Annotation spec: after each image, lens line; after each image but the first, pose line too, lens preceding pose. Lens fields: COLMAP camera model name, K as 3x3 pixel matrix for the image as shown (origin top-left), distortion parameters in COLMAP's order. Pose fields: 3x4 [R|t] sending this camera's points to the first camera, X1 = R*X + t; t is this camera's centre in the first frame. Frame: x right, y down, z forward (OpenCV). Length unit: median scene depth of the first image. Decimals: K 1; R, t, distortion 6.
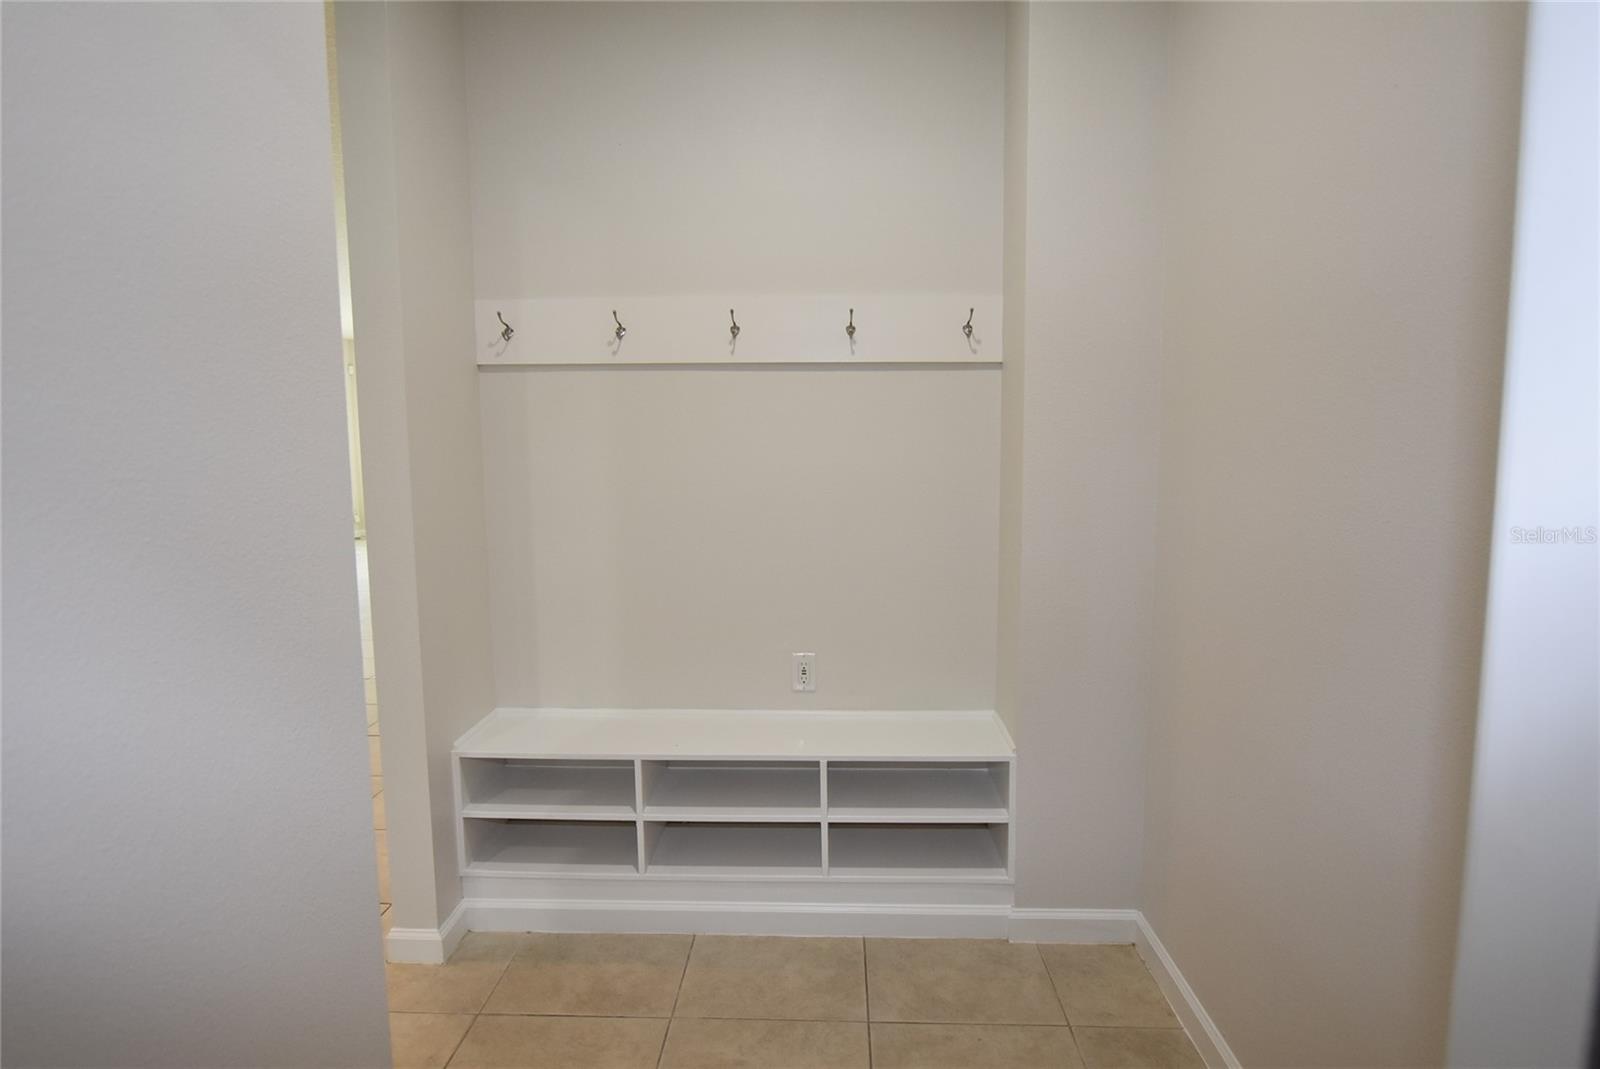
lens RADIAL K [[839.3, 0, 799.5], [0, 839.3, 531.9], [0, 0, 1]] dist [-0.019724, 0.001295]
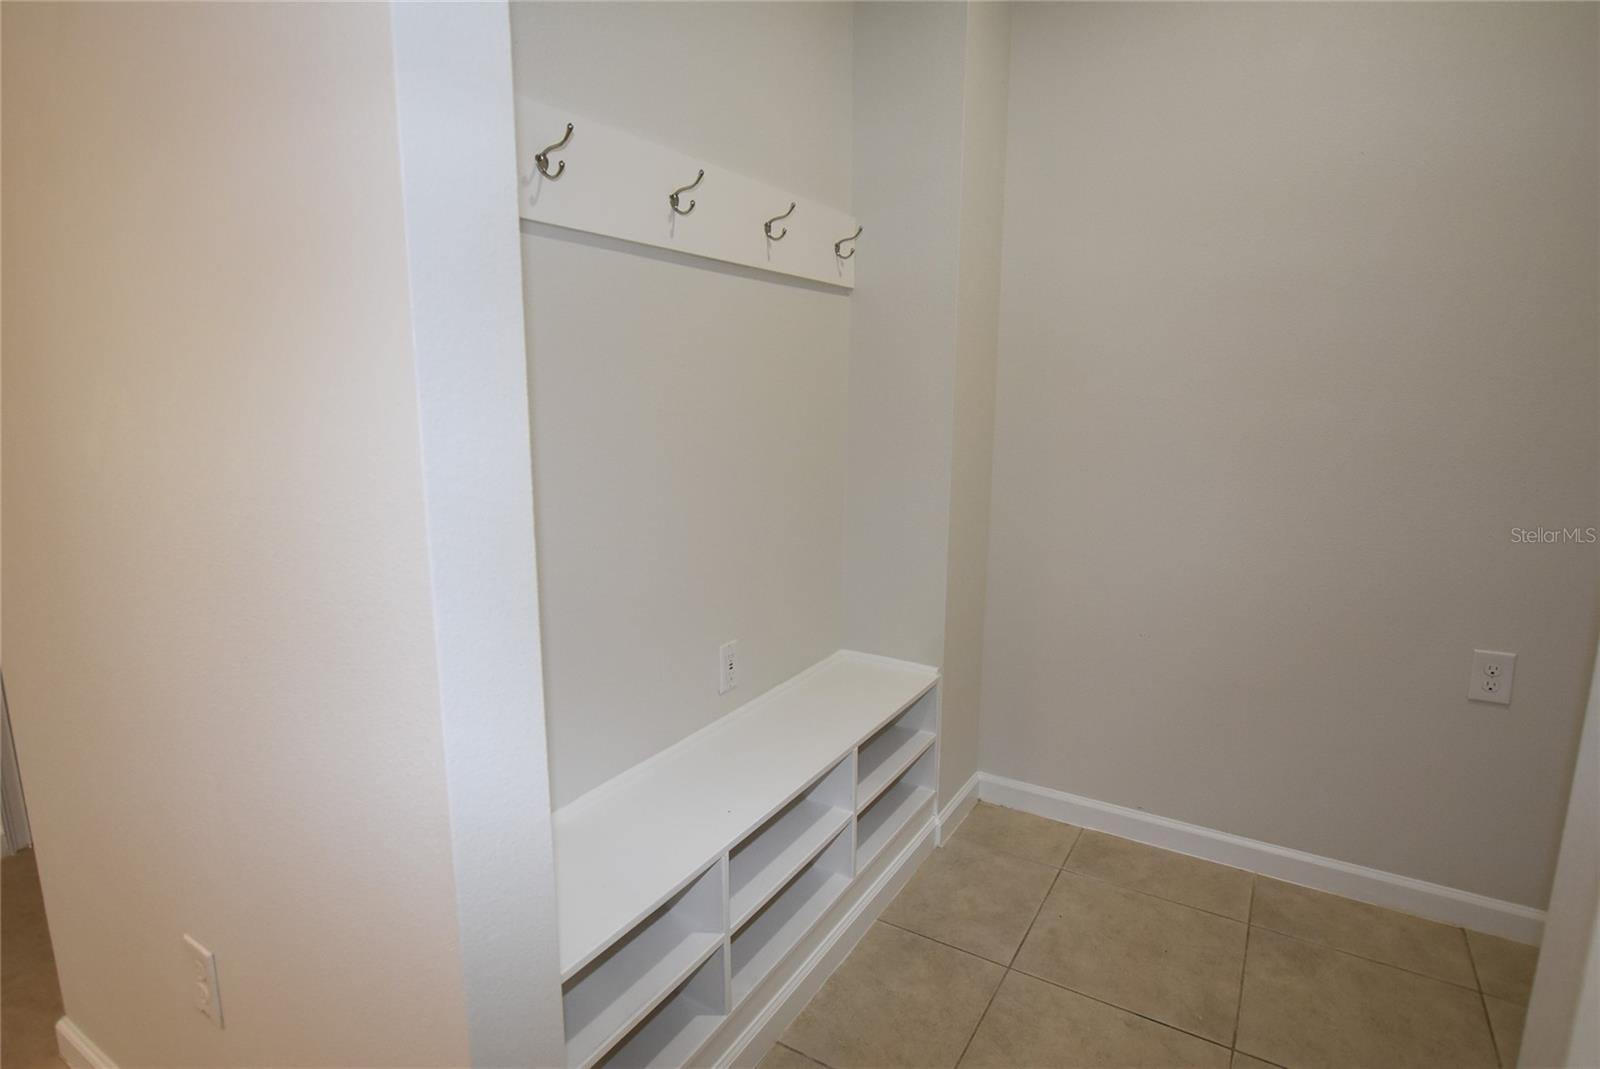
lens RADIAL K [[839.3, 0, 799.5], [0, 839.3, 531.9], [0, 0, 1]] dist [-0.019724, 0.001295]
pose [[0.481881, -0.148805, 0.863509, -0.702055], [0.084352, 0.988776, 0.123319, -0.054762], [-0.872167, 0.013413, 0.489024, 0.630002]]
